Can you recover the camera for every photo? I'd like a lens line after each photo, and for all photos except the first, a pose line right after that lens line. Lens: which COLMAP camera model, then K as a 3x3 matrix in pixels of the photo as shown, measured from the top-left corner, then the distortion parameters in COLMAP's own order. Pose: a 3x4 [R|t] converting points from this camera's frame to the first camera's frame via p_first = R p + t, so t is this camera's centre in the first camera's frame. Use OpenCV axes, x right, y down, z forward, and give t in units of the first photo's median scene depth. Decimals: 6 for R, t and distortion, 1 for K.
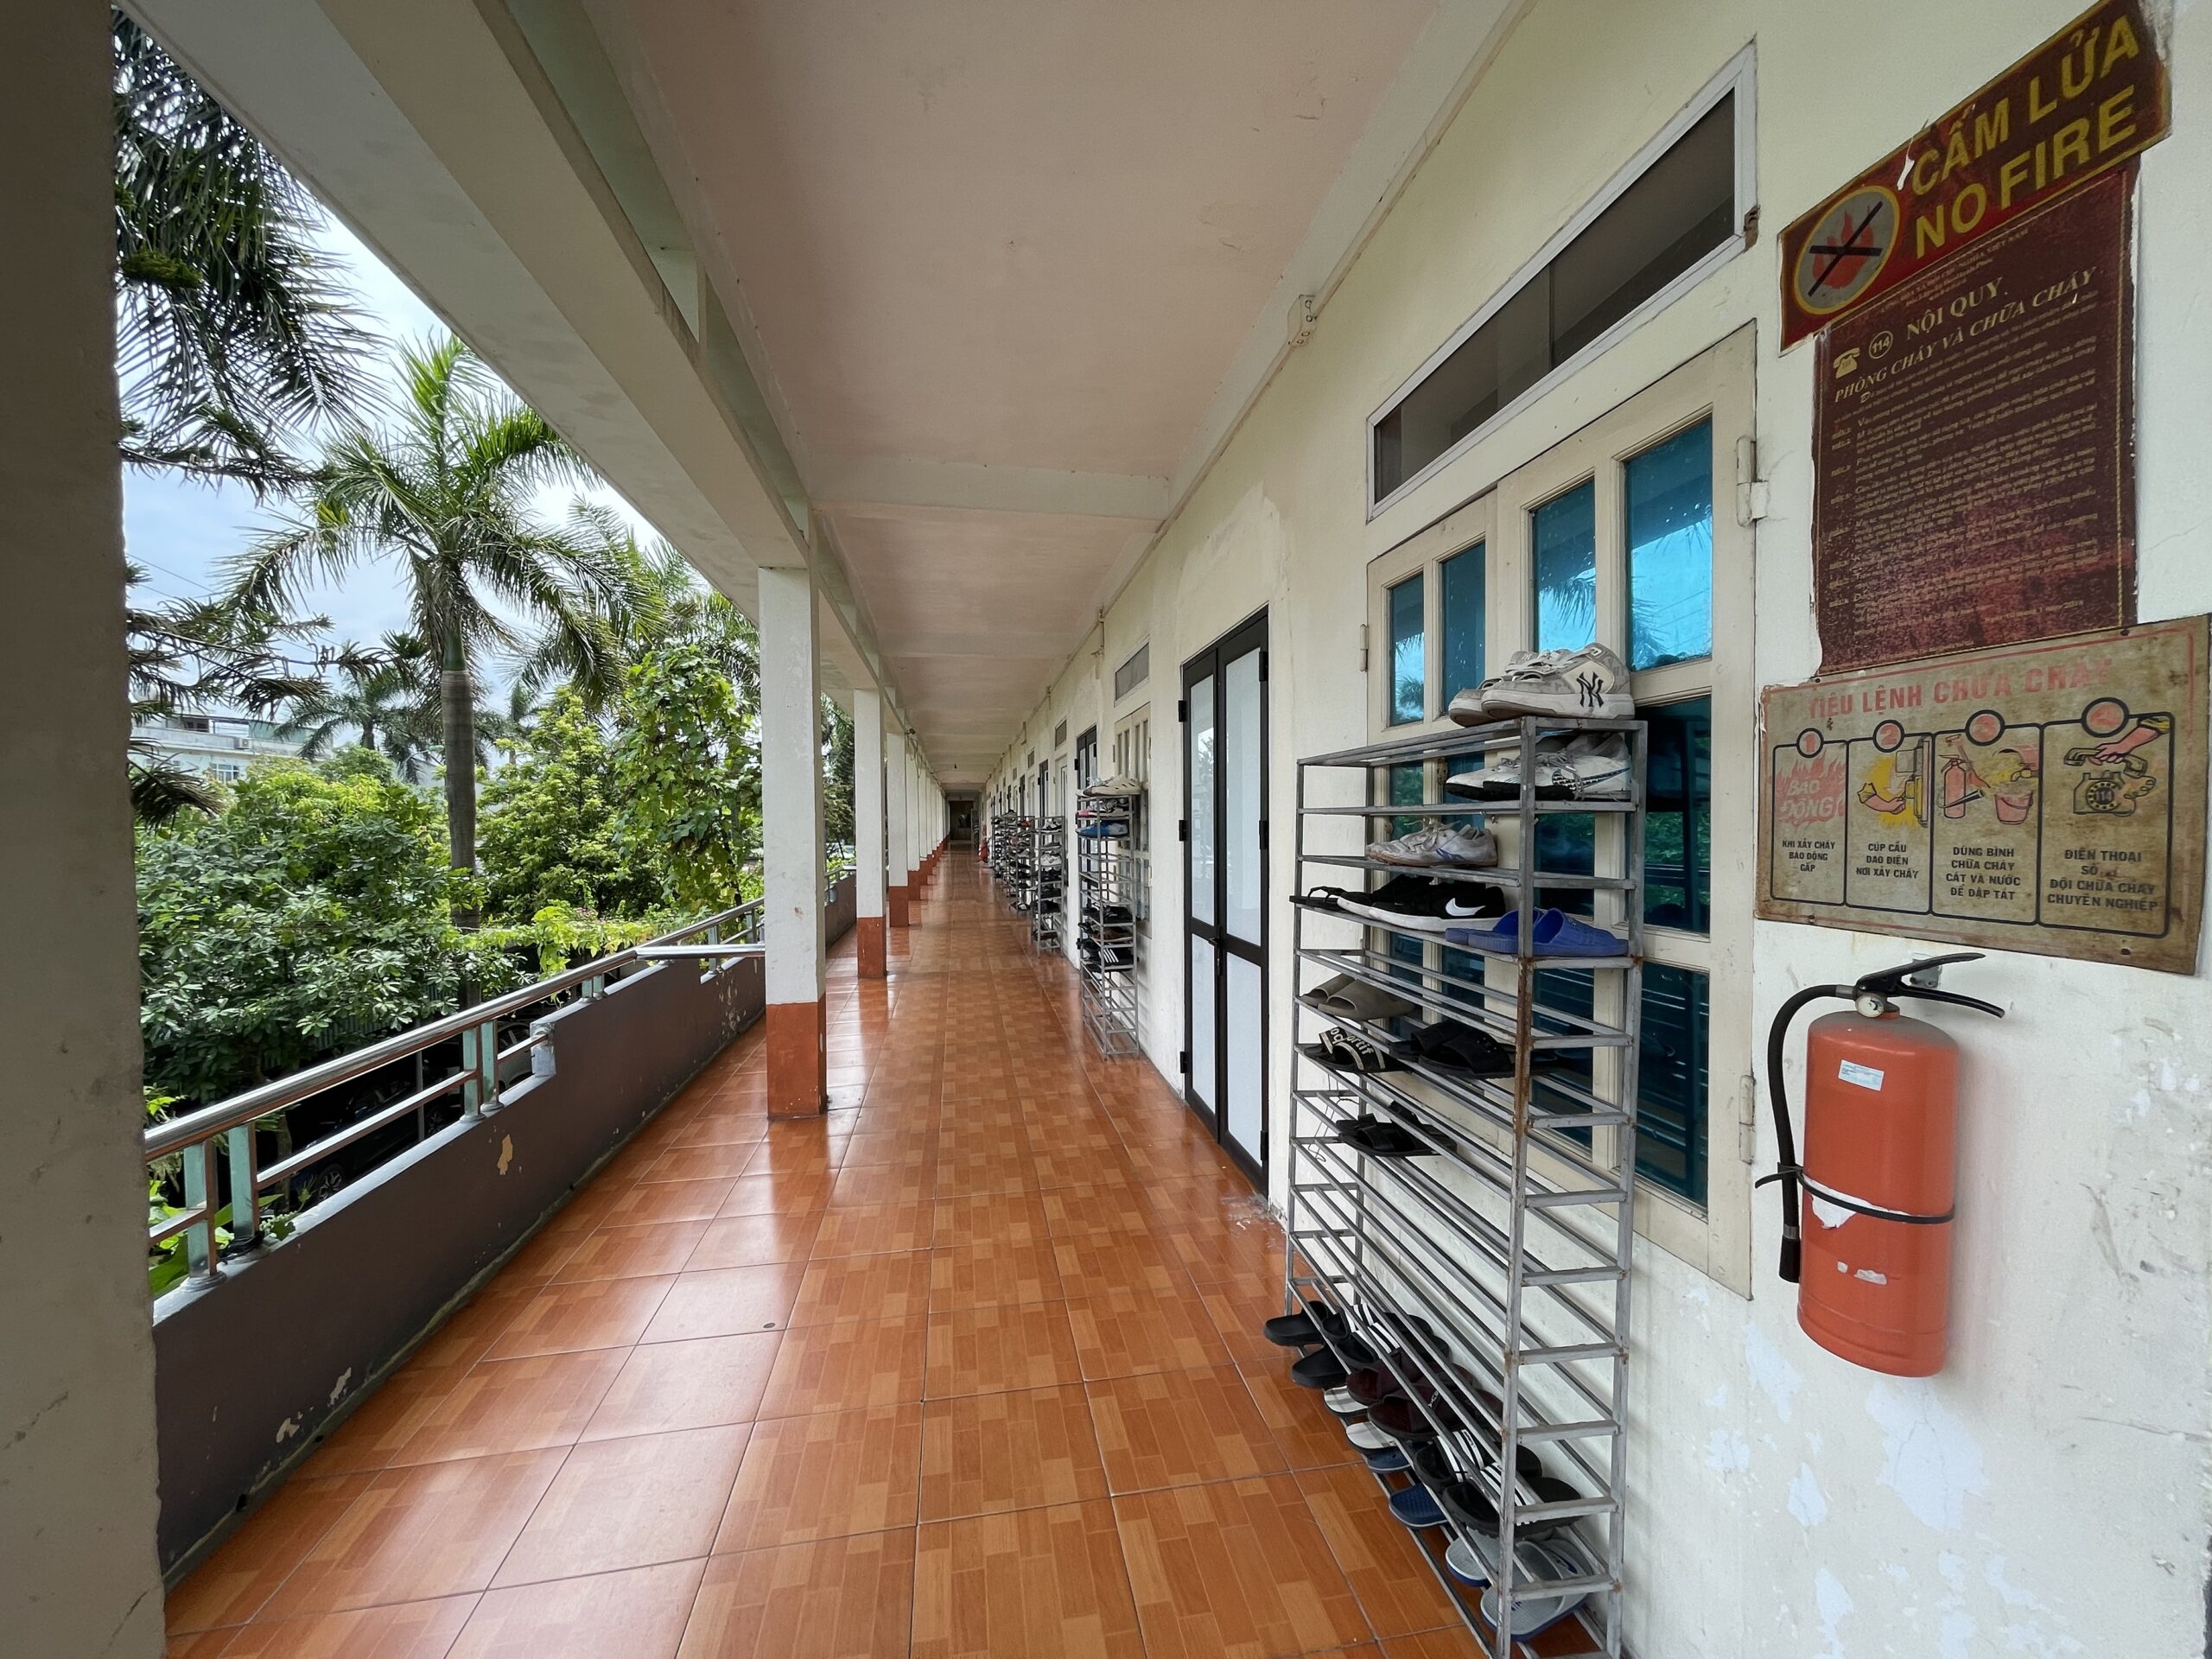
lens RADIAL K [[890.8, 0, 1112.9], [0, 890.8, 835.2], [0, 0, 1]] dist [-0.000465, 0.000518]
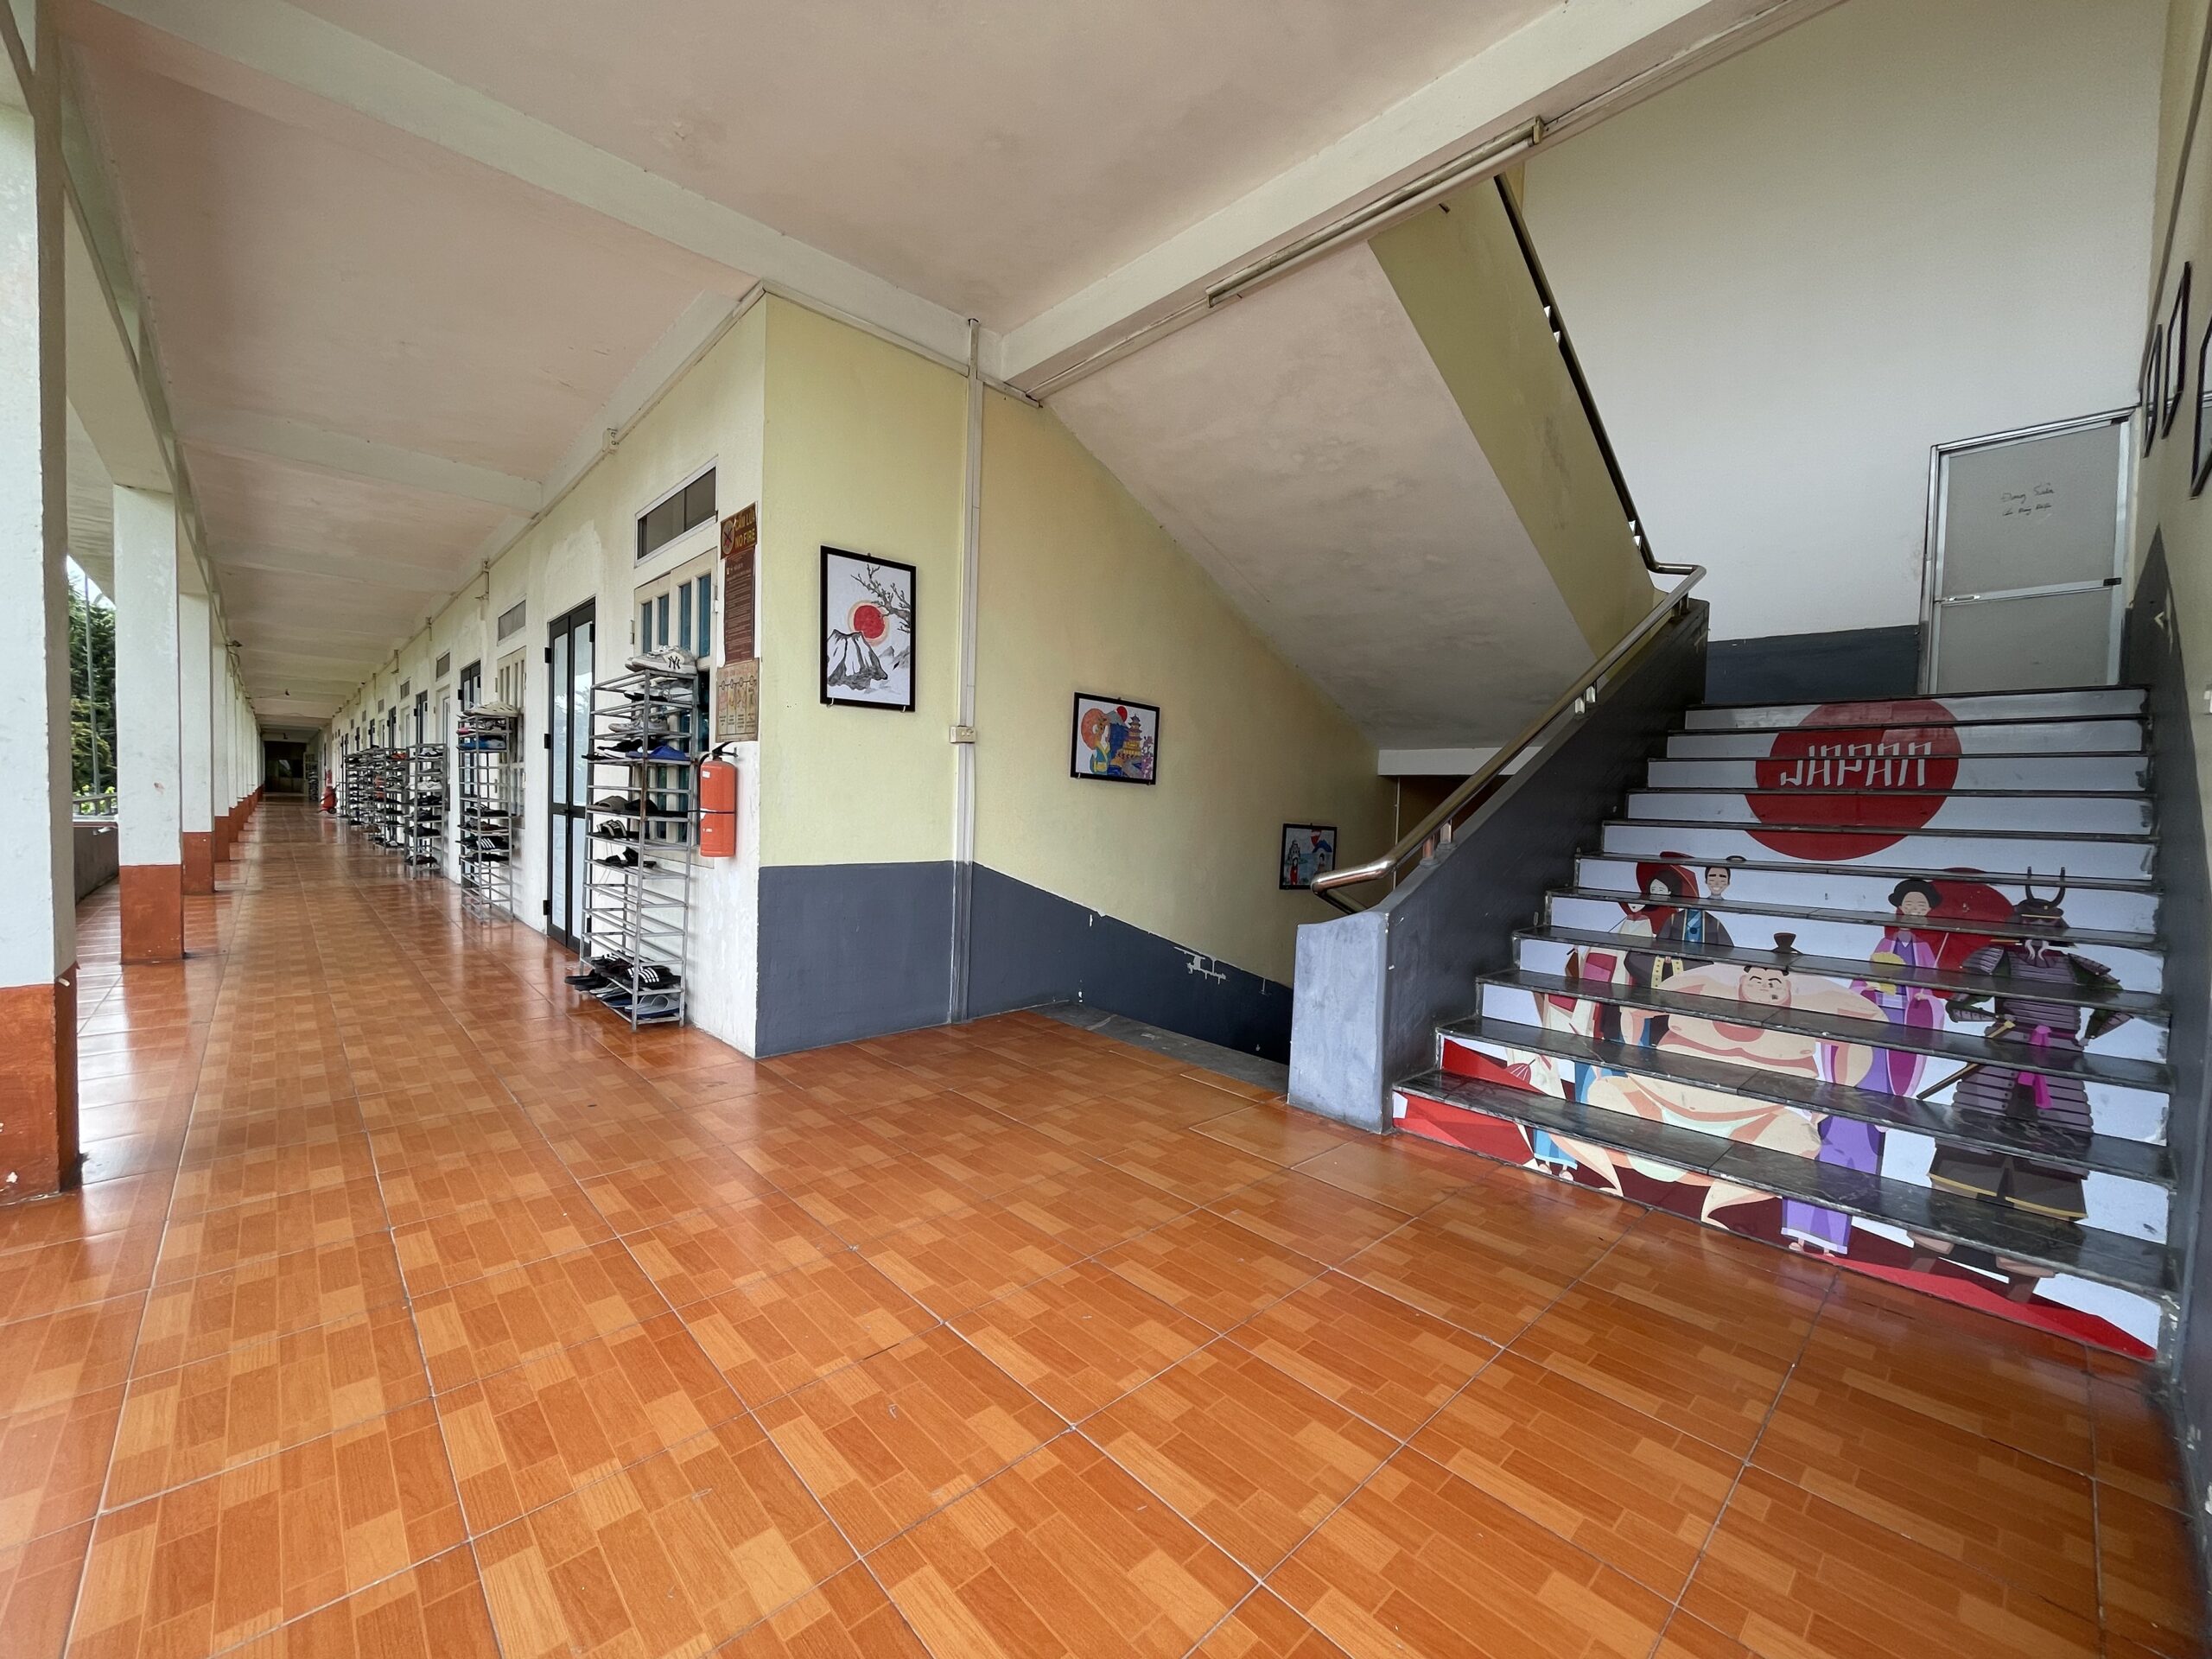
lens RADIAL K [[890.8, 0, 1102.0], [0, 890.8, 821.9], [0, 0, 1]] dist [-0.000465, 0.000518]
pose [[0.838078, 0.013539, 0.545382, 0.032197], [-0.023975, 0.999640, 0.012027, 0.057334], [-0.545023, -0.023155, 0.838101, -0.442079]]
